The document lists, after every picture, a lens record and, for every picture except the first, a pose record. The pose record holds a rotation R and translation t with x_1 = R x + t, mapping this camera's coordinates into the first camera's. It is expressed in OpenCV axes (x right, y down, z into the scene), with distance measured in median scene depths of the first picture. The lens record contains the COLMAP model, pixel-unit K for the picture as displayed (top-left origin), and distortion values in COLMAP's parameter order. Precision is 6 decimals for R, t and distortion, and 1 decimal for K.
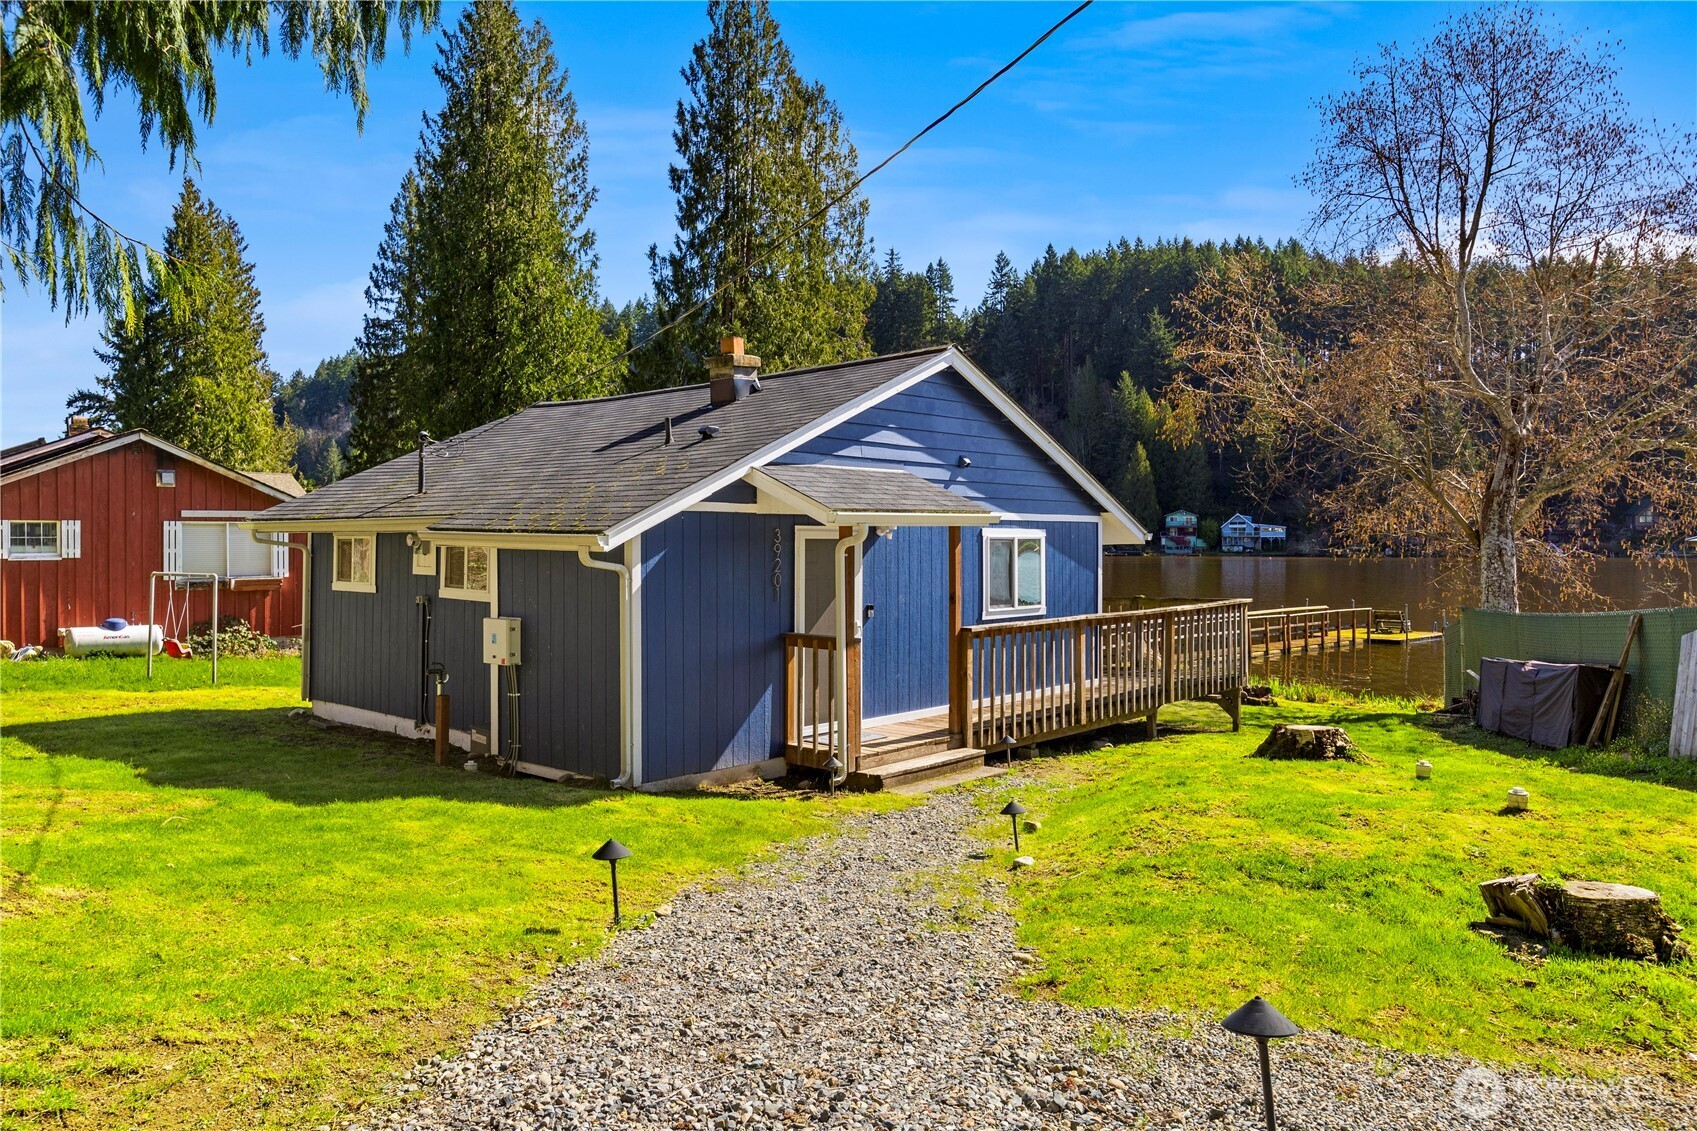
lens RADIAL K [[1191.1, 0, 868.5], [0, 1191.1, 552.8], [0, 0, 1]] dist [-0.005270, -0.001869]
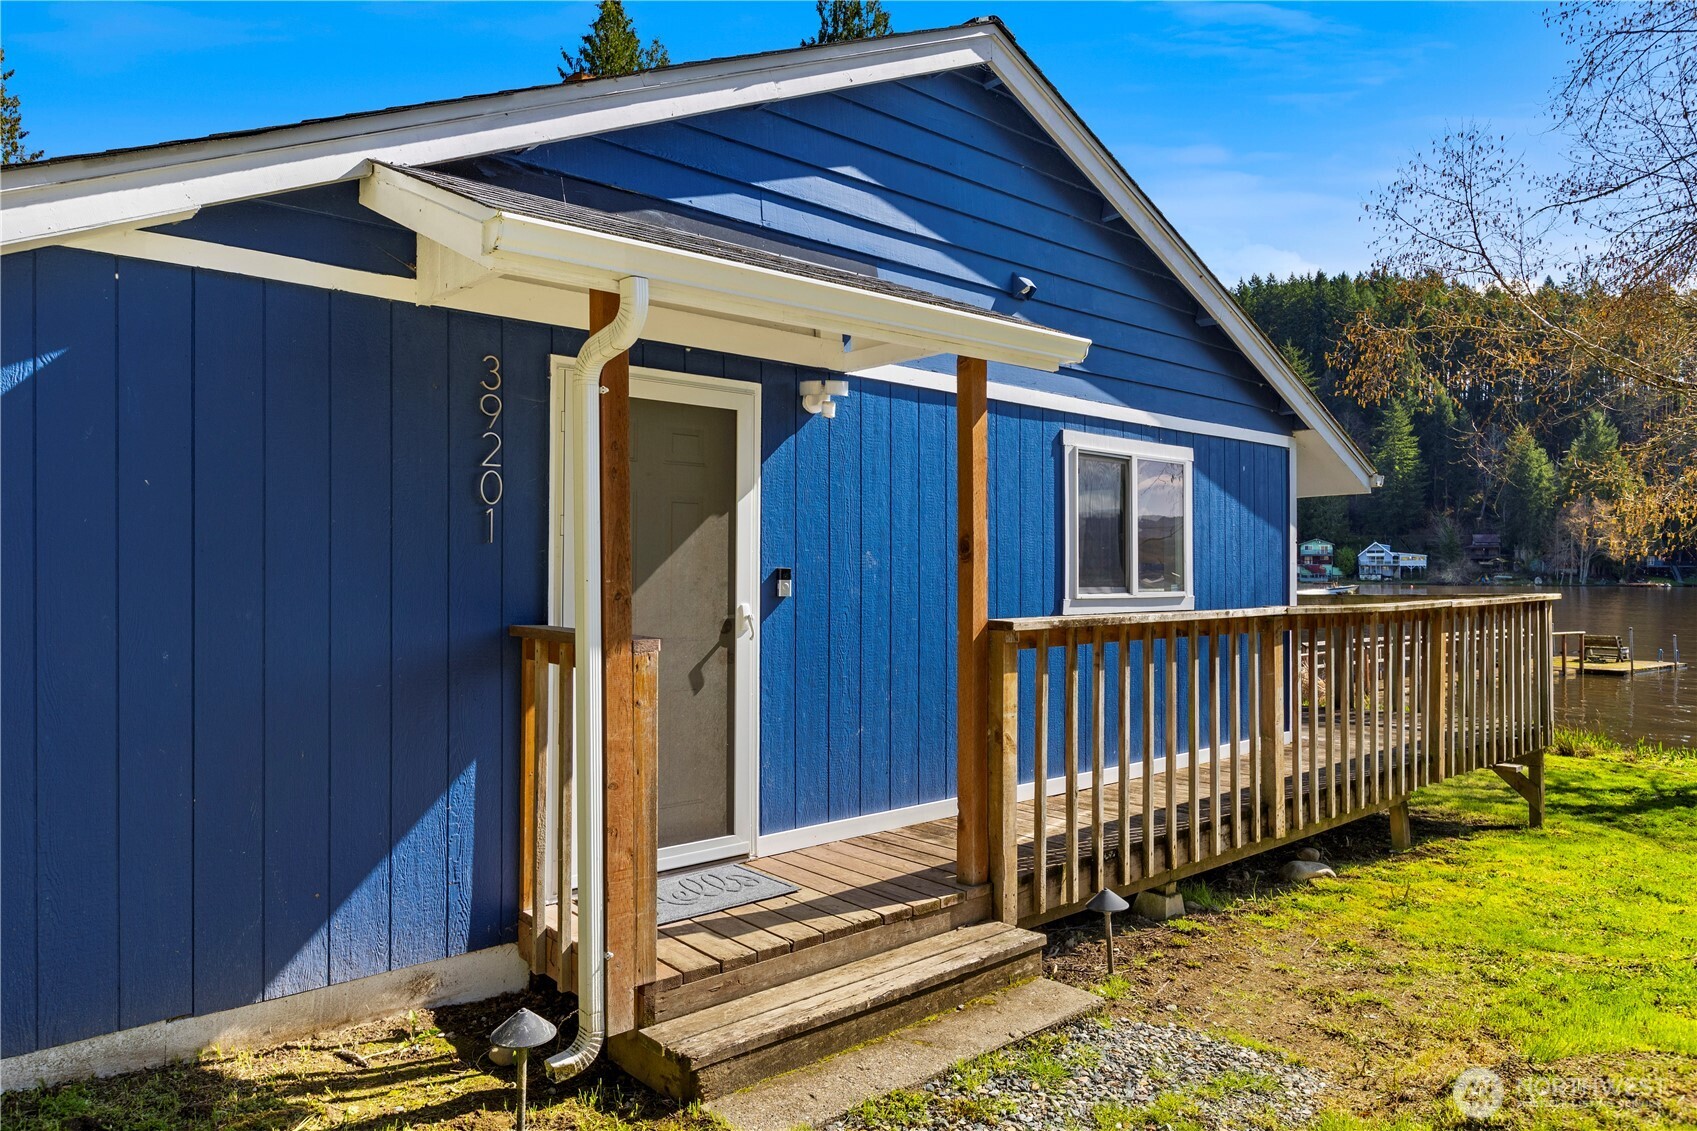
lens RADIAL K [[1091.3, 0, 841.2], [0, 1091.3, 563.0], [0, 0, 1]] dist [-0.001950, -0.010711]
pose [[0.988611, 0.001355, -0.150487, 0.069294], [-0.003952, 0.999848, -0.016956, 0.040883], [0.150441, 0.017358, 0.988467, 0.514107]]
